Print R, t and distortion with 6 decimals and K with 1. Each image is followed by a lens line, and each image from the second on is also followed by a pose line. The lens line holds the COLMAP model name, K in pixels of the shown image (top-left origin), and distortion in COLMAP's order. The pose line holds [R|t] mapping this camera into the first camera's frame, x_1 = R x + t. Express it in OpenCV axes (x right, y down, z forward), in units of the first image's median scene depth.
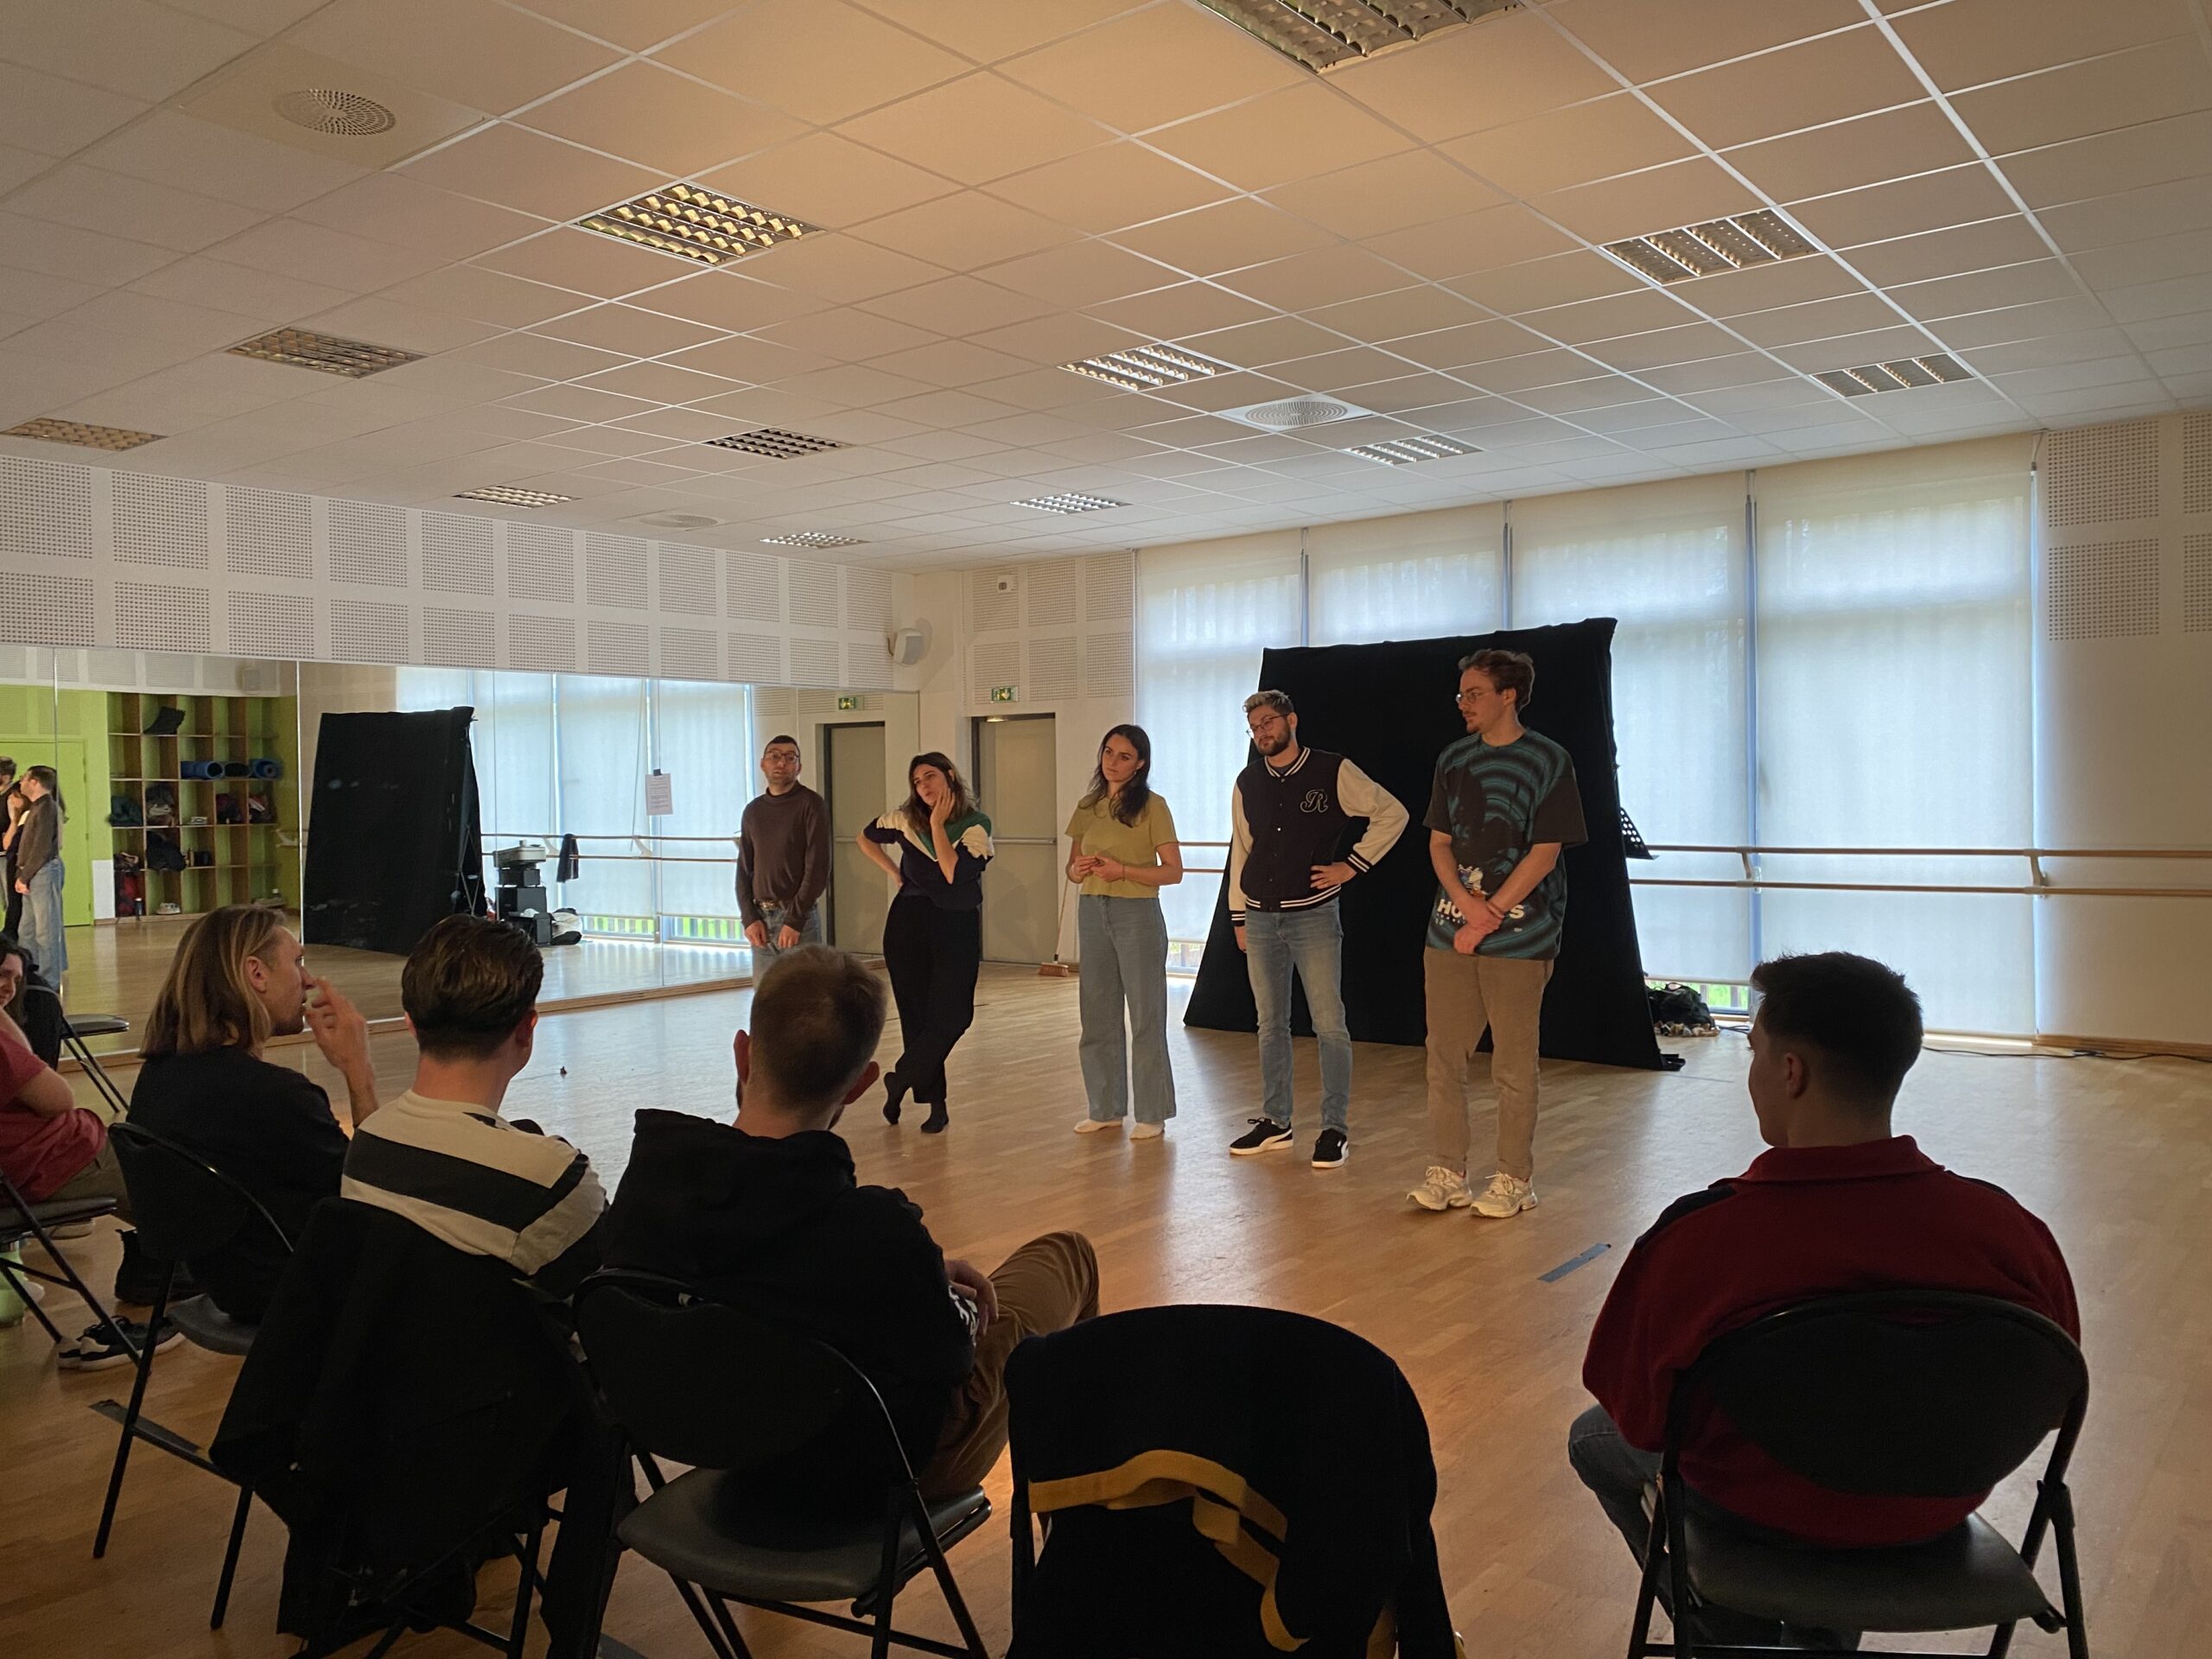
lens RADIAL K [[1681.0, 0, 1106.0], [0, 1681.0, 829.5], [0, 0, 1]] dist [0.102233, -0.151993]
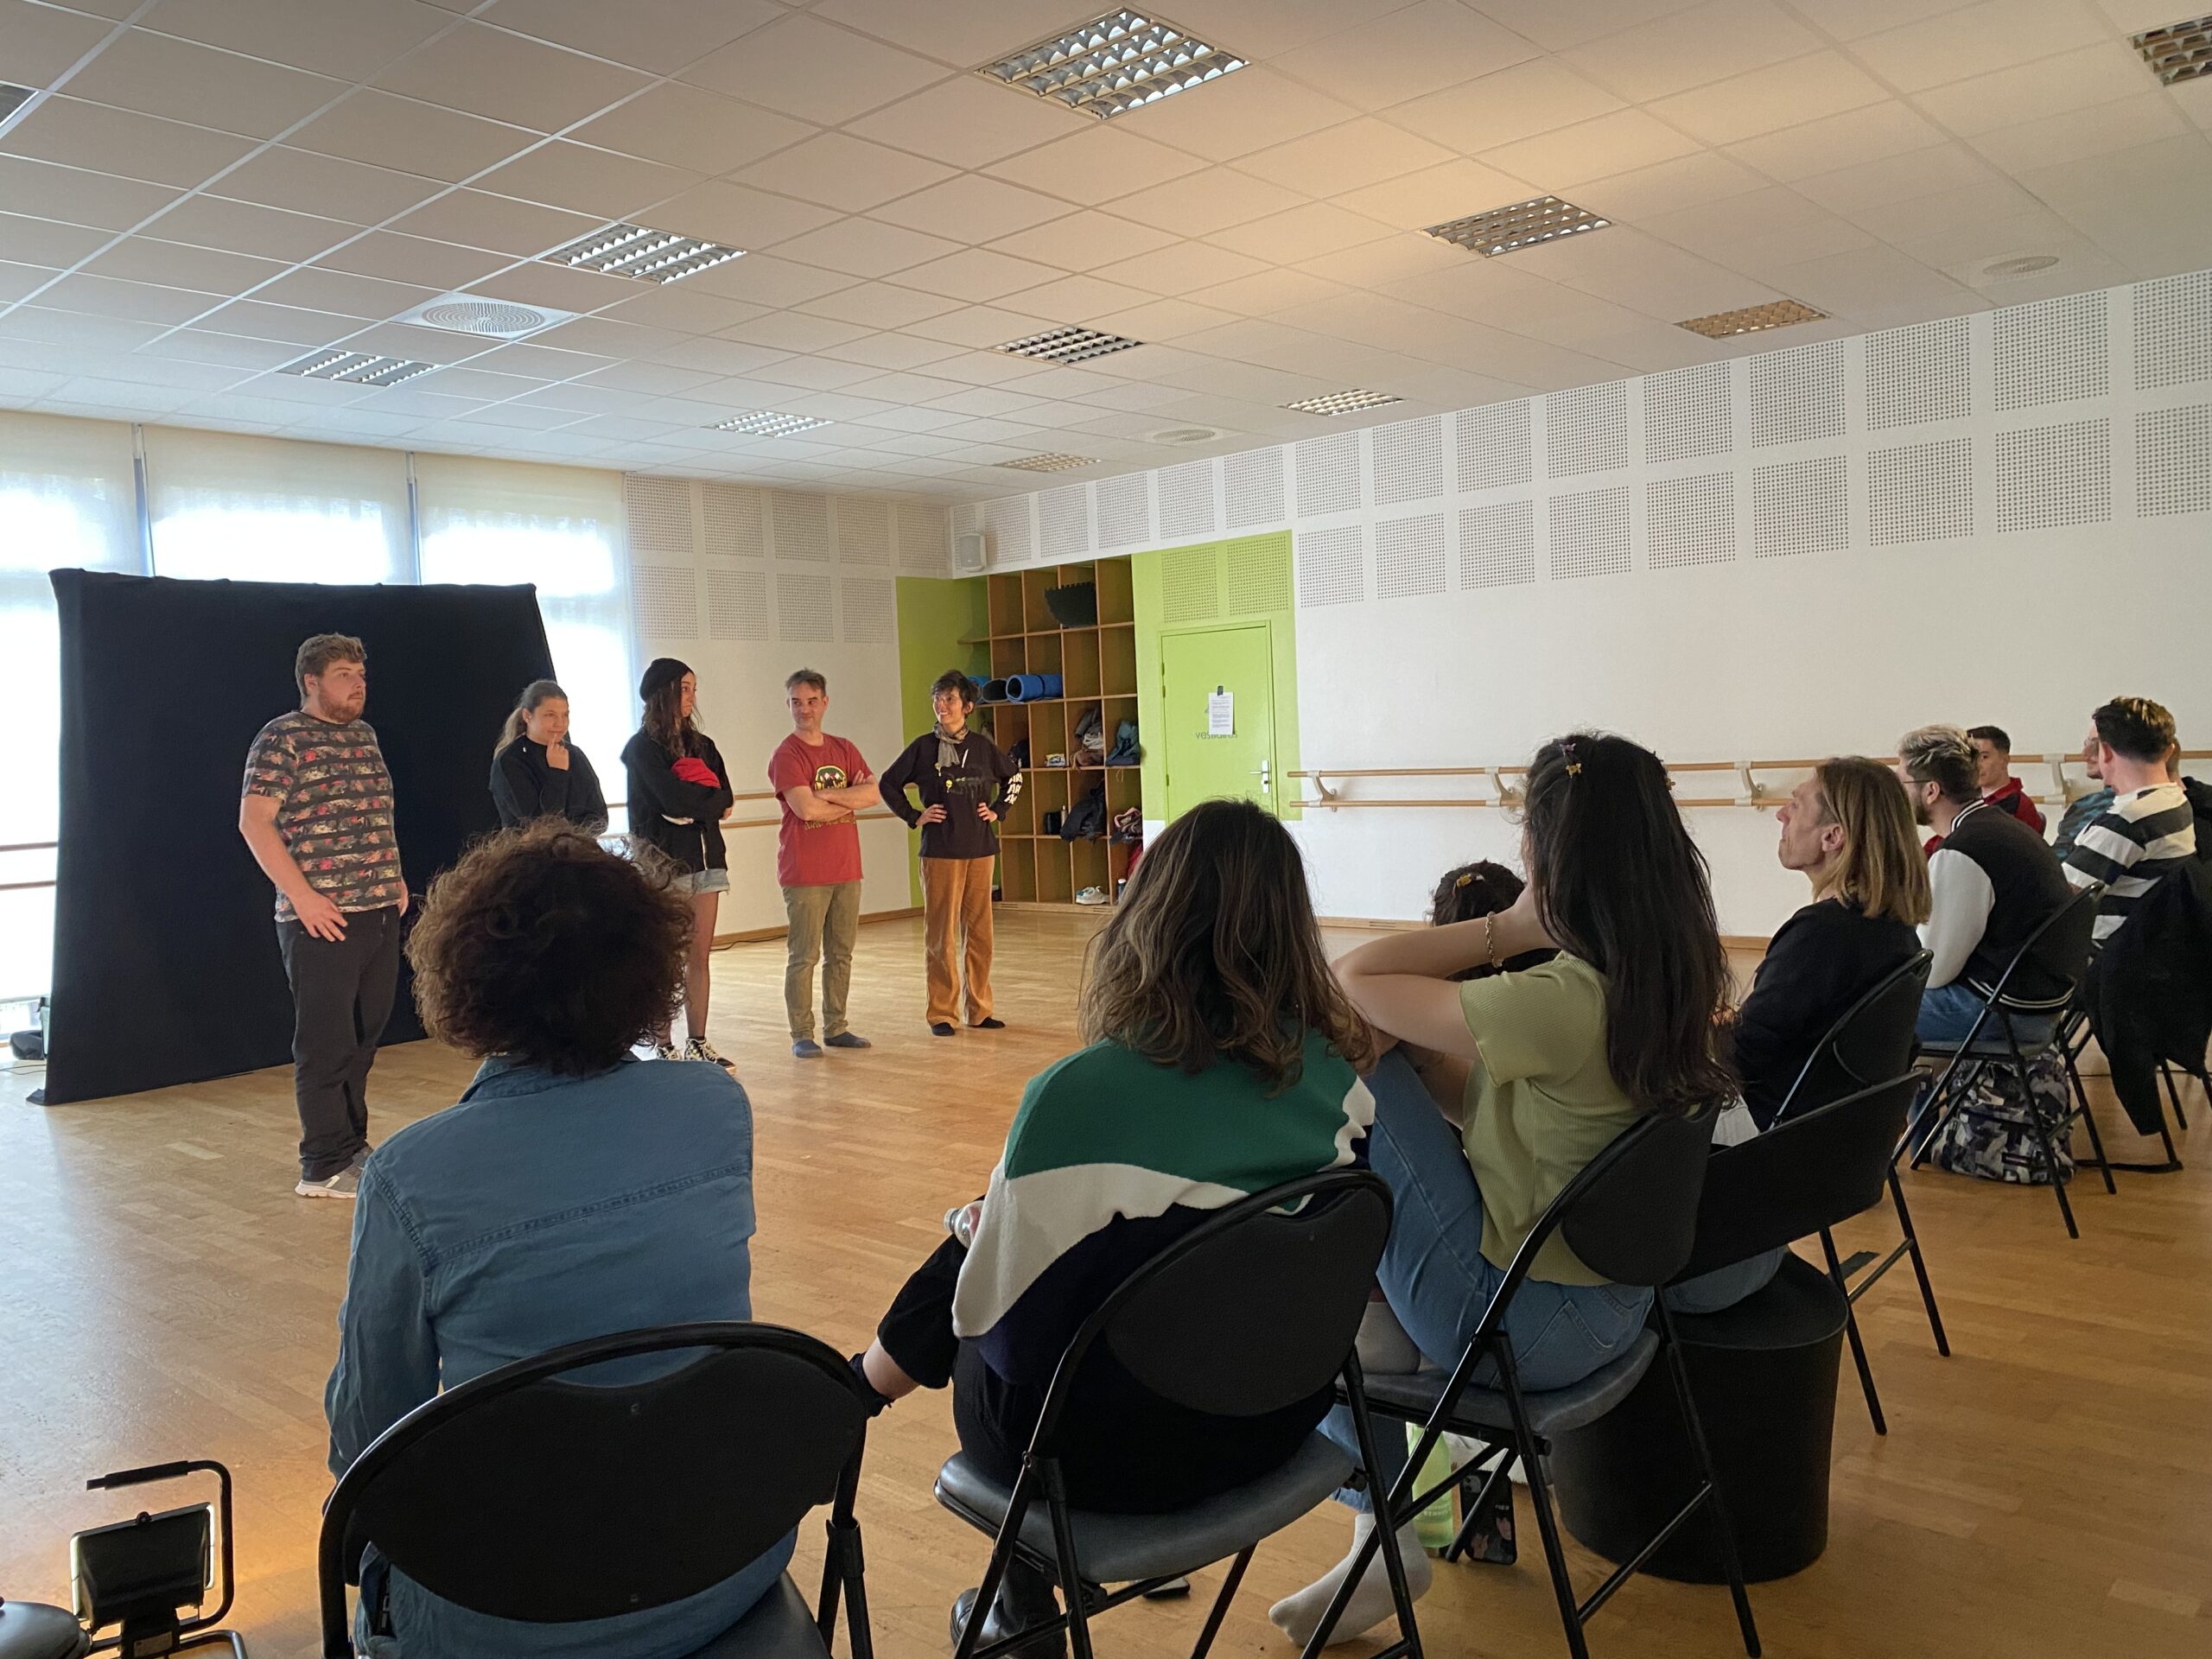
lens RADIAL K [[1681.0, 0, 1106.0], [0, 1681.0, 829.5], [0, 0, 1]] dist [0.102233, -0.151993]
pose [[0.054373, -0.048848, 0.997325, -0.395758], [0.079110, 0.995874, 0.044464, 0.002198], [-0.995382, 0.076480, 0.058013, 0.337622]]
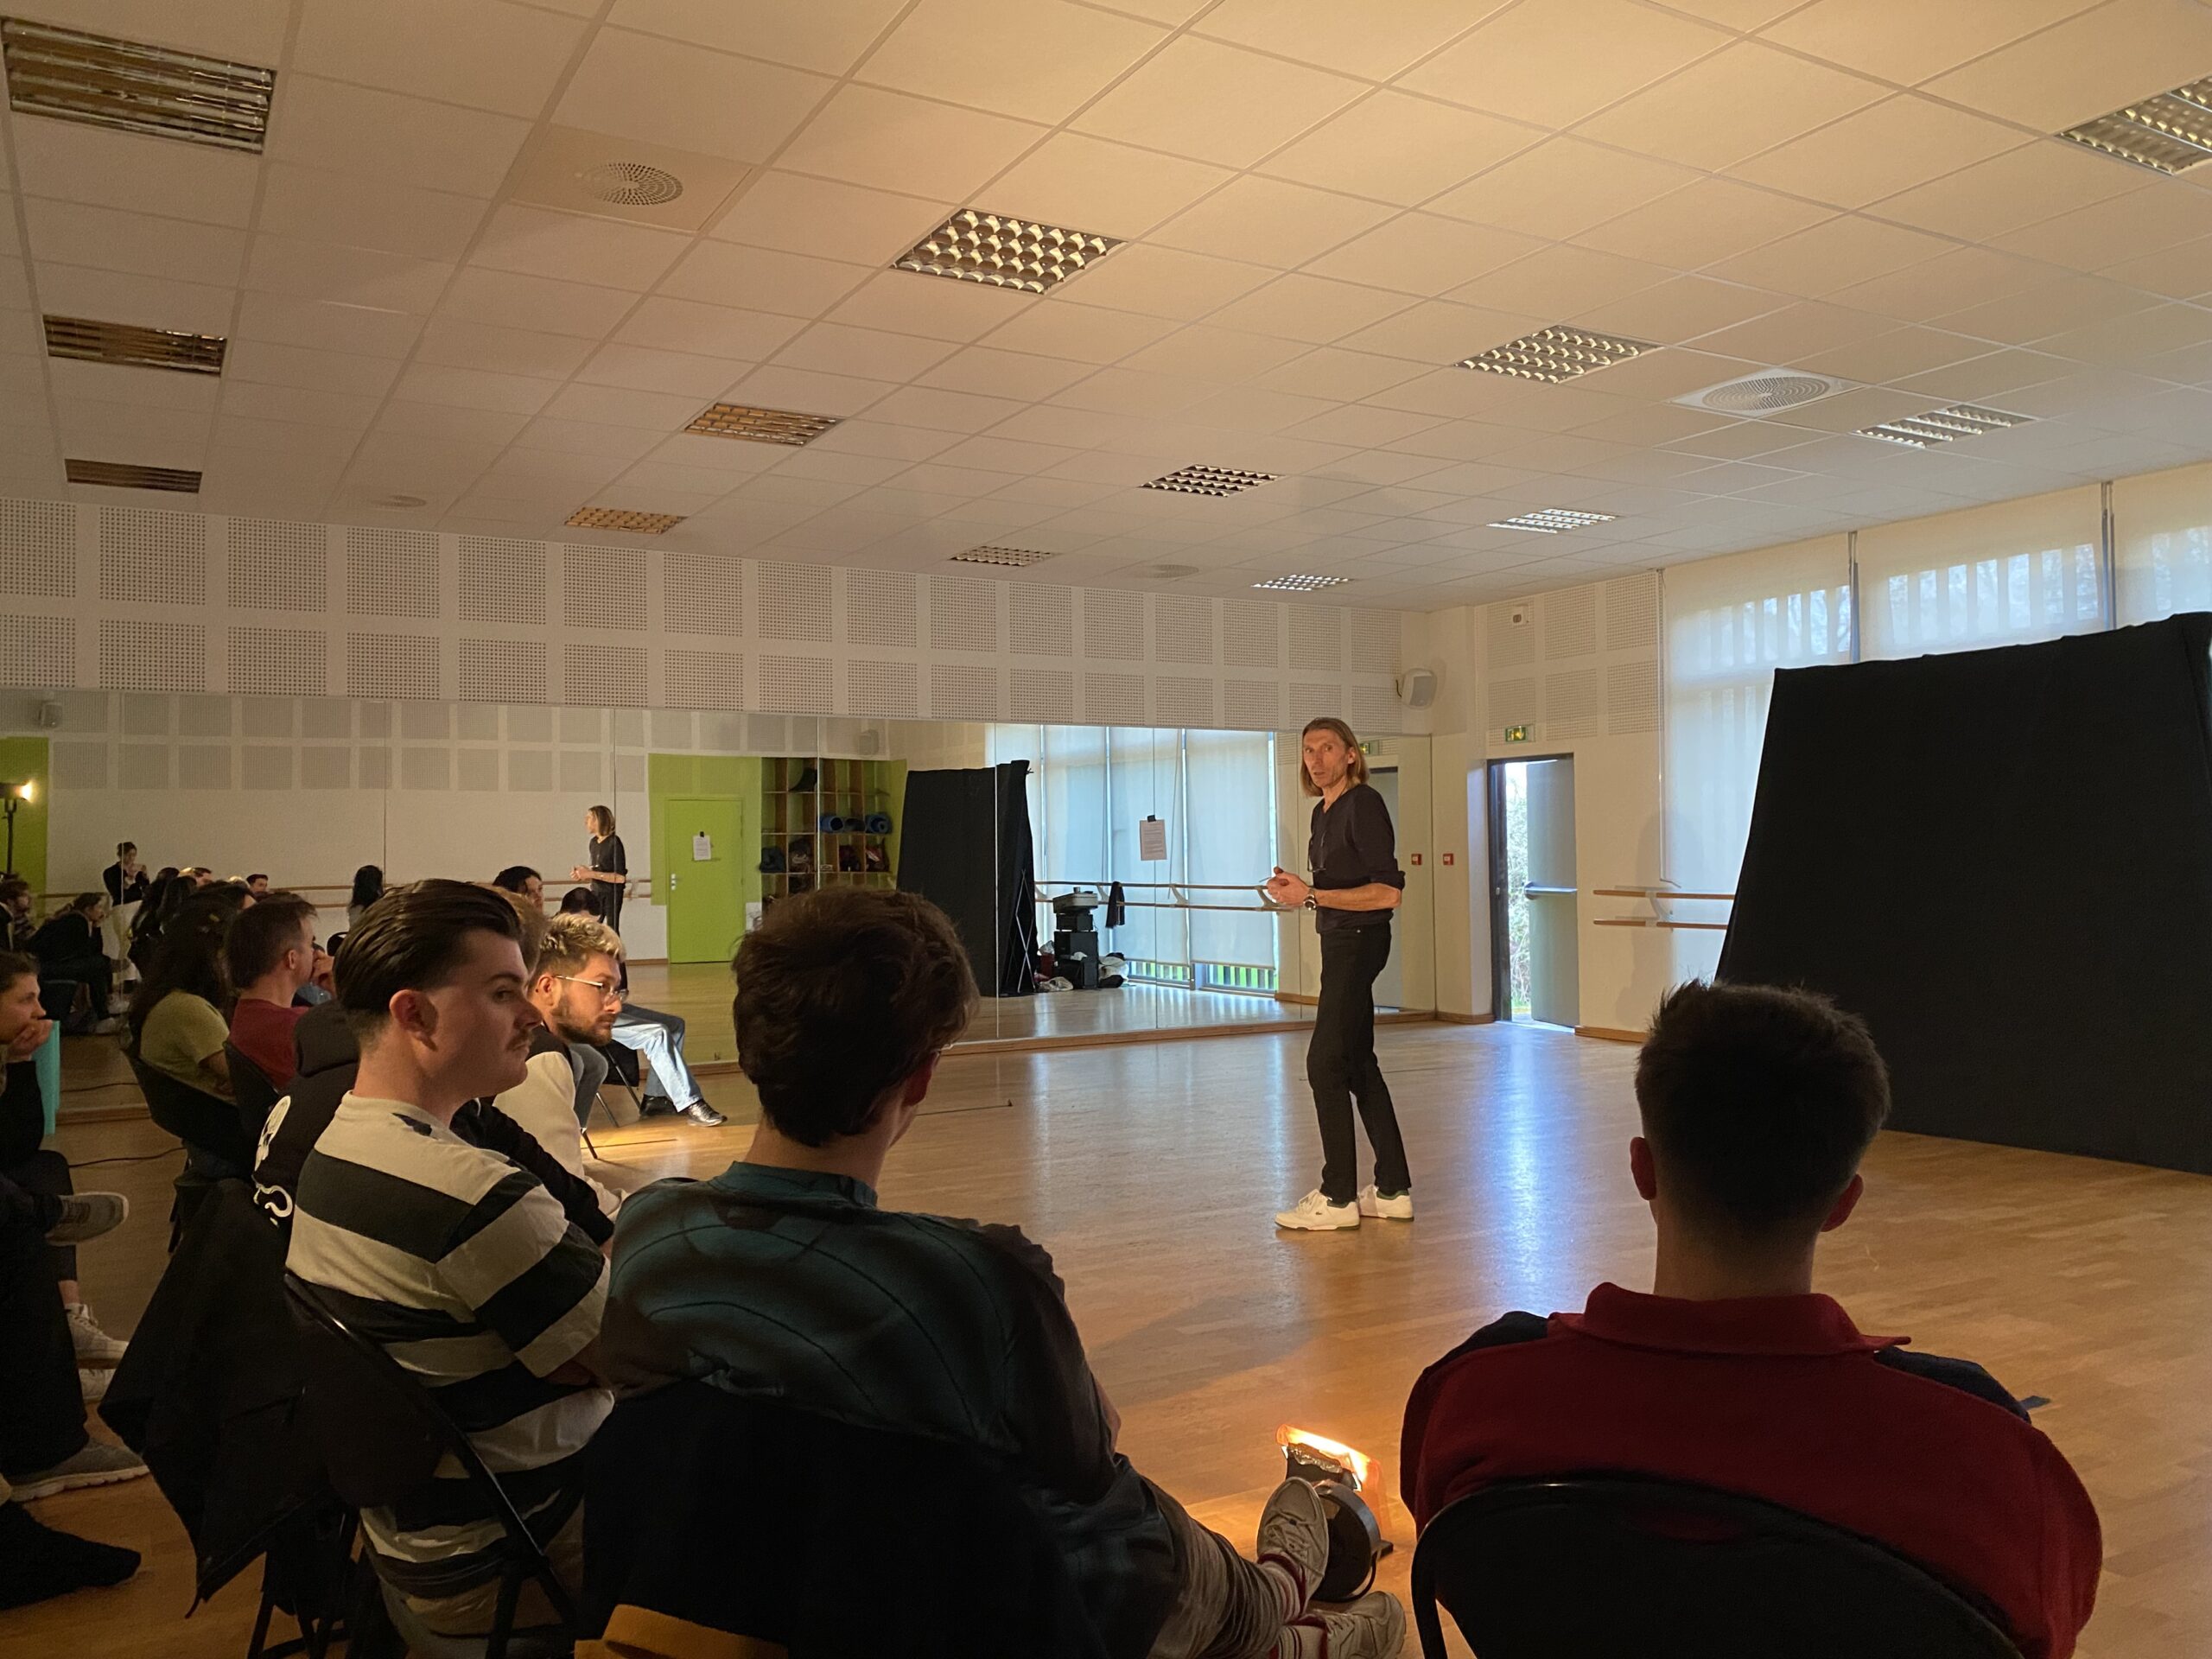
lens RADIAL K [[1681.0, 0, 1106.0], [0, 1681.0, 829.5], [0, 0, 1]] dist [0.102233, -0.151993]
pose [[0.927341, -0.002634, -0.374207, 0.066009], [-0.010805, 0.999370, -0.033811, 0.005618], [0.374061, 0.035398, 0.926728, 0.037850]]
